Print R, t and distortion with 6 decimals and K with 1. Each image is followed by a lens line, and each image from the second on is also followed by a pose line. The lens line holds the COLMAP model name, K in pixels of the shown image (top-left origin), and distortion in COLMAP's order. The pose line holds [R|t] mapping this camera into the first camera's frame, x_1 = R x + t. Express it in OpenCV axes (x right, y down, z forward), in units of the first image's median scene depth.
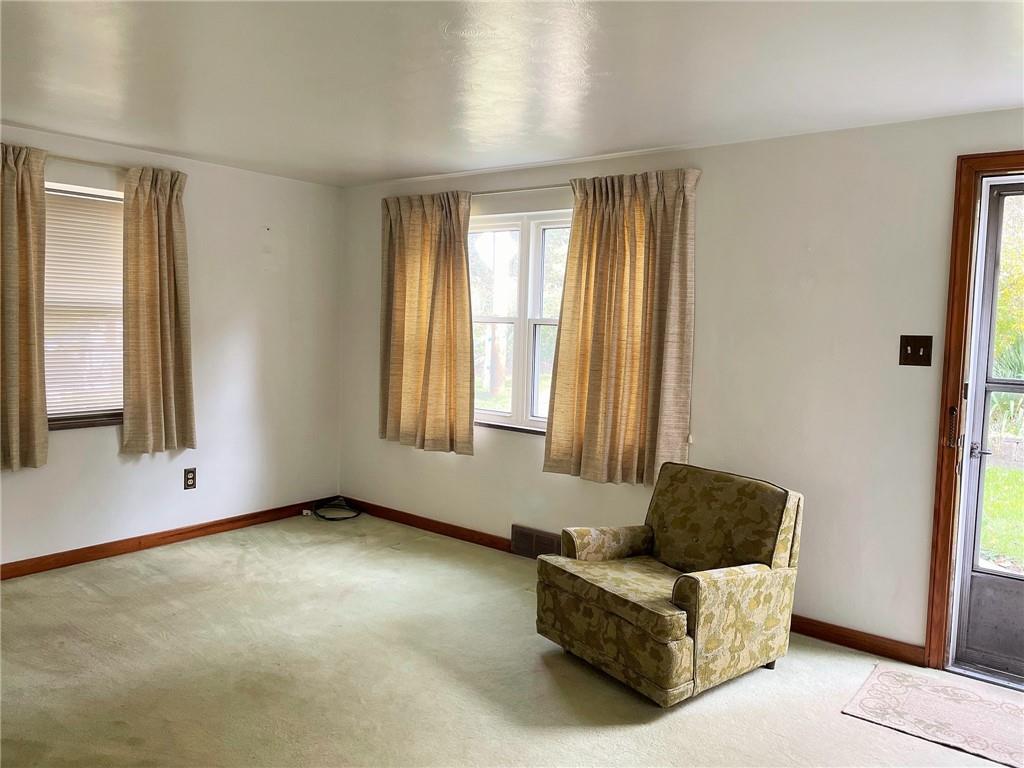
lens RADIAL K [[778.7, 0, 513.9], [0, 778.7, 374.6], [0, 0, 1]] dist [0.104000, -0.129724]
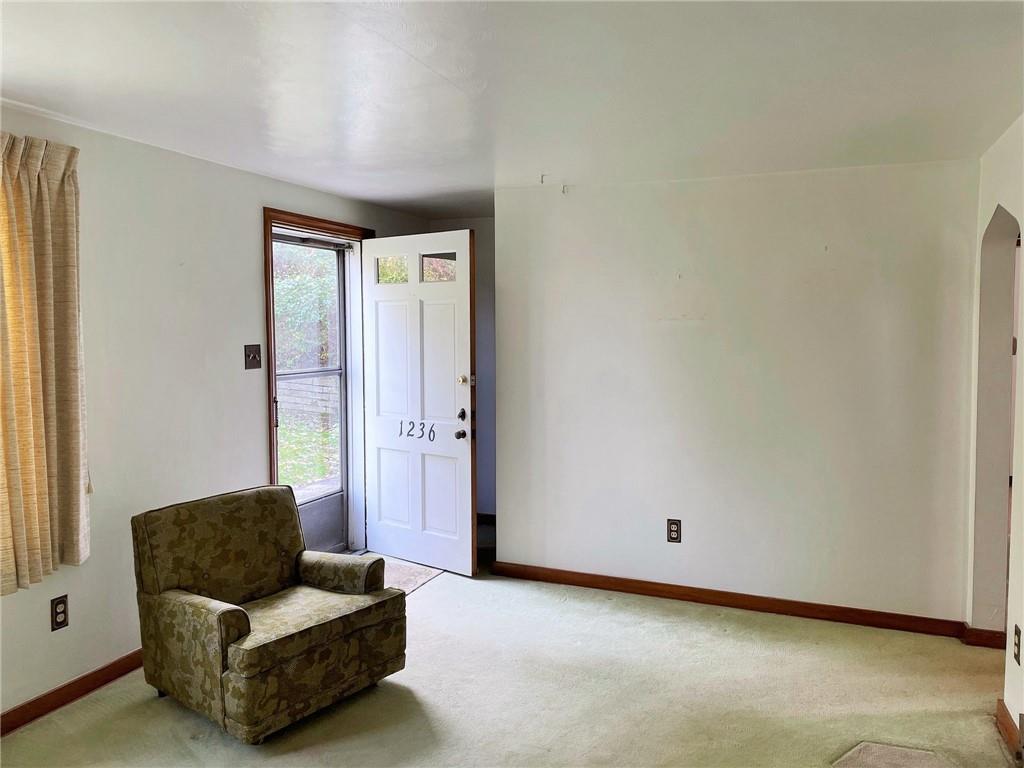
lens RADIAL K [[778.7, 0, 513.9], [0, 778.7, 374.6], [0, 0, 1]] dist [0.104000, -0.129724]
pose [[-0.274393, -0.090532, 0.957346, -0.621989], [0.070264, 0.991010, 0.113854, -0.089595], [-0.959047, 0.098508, -0.265565, 0.740384]]
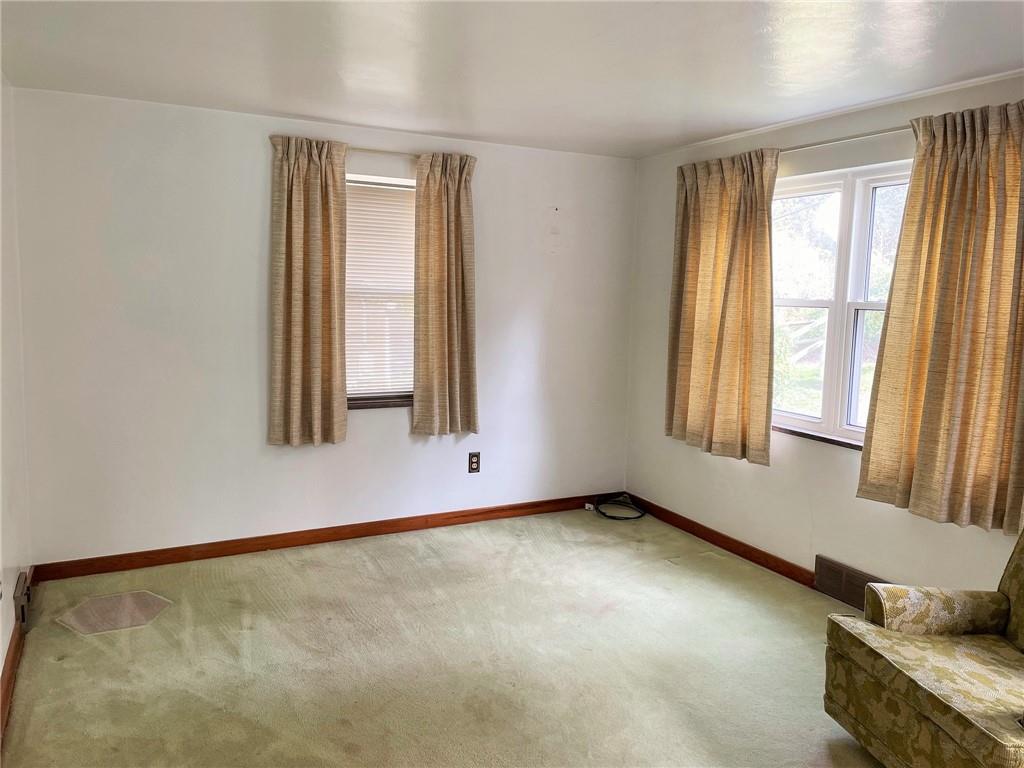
lens RADIAL K [[778.7, 0, 513.9], [0, 778.7, 374.6], [0, 0, 1]] dist [0.104000, -0.129724]
pose [[0.909682, 0.038292, -0.413536, 0.049909], [-0.027067, 0.999090, 0.032970, -0.016790], [0.414422, -0.018799, 0.909890, 0.134430]]
